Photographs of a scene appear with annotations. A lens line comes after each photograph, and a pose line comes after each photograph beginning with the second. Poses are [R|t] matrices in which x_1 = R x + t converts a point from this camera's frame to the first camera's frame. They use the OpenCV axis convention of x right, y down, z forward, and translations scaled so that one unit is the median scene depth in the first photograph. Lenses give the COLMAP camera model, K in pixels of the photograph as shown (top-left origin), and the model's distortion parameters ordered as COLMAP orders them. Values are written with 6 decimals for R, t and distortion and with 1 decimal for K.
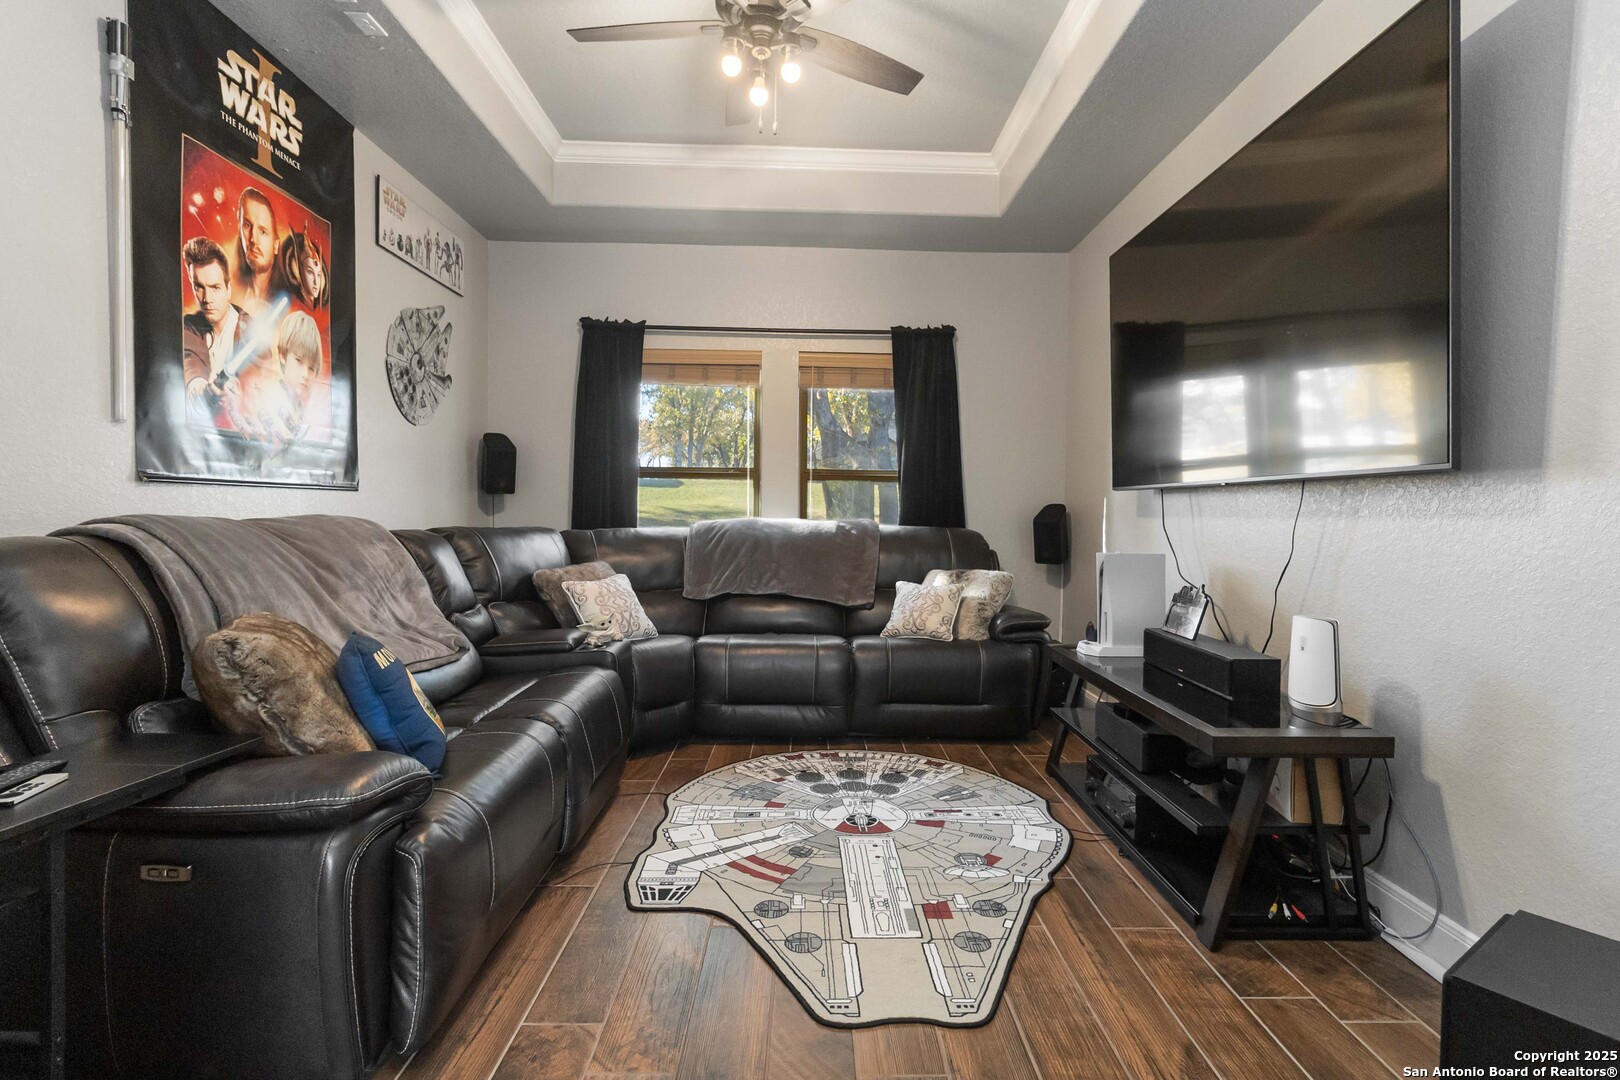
lens RADIAL K [[753.8, 0, 802.5], [0, 753.8, 531.7], [0, 0, 1]] dist [0.000423, 0.000915]
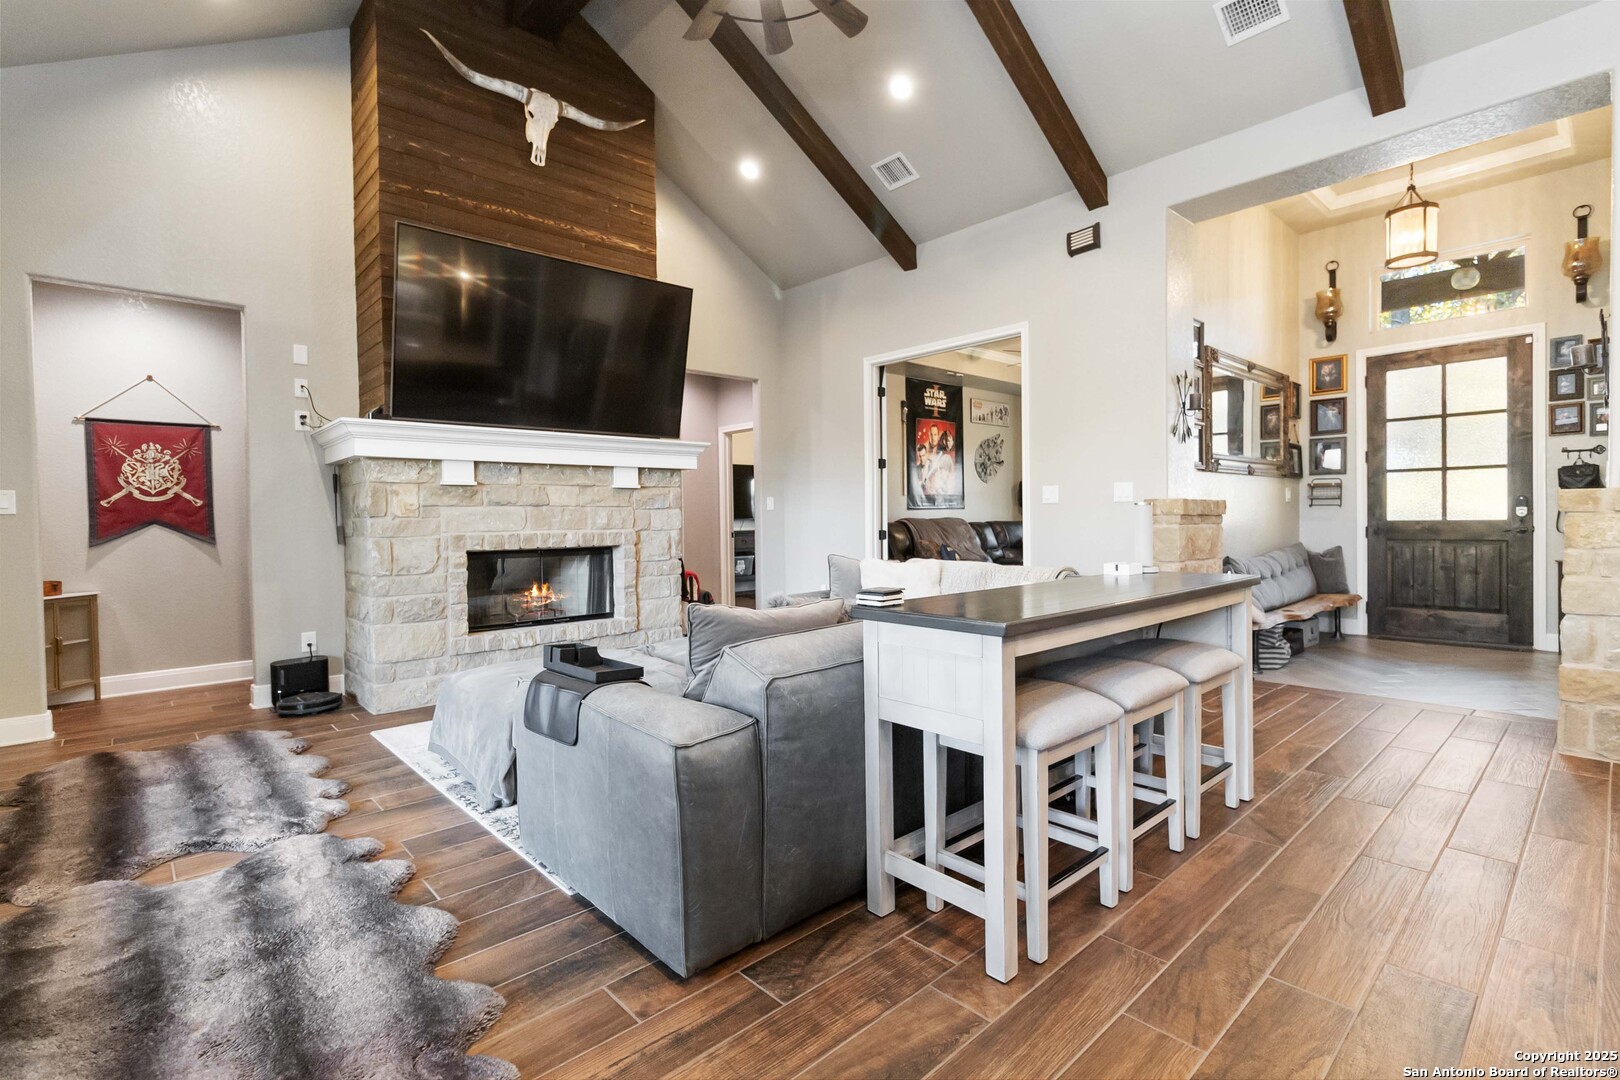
lens RADIAL K [[753.8, 0, 809.9], [0, 753.8, 537.3], [0, 0, 1]] dist [0.000423, 0.000915]
pose [[0.662308, 0.003749, -0.749222, 1.347246], [-0.000506, 0.999989, 0.004556, 0.046591], [0.749231, -0.002638, 0.662303, -1.550389]]
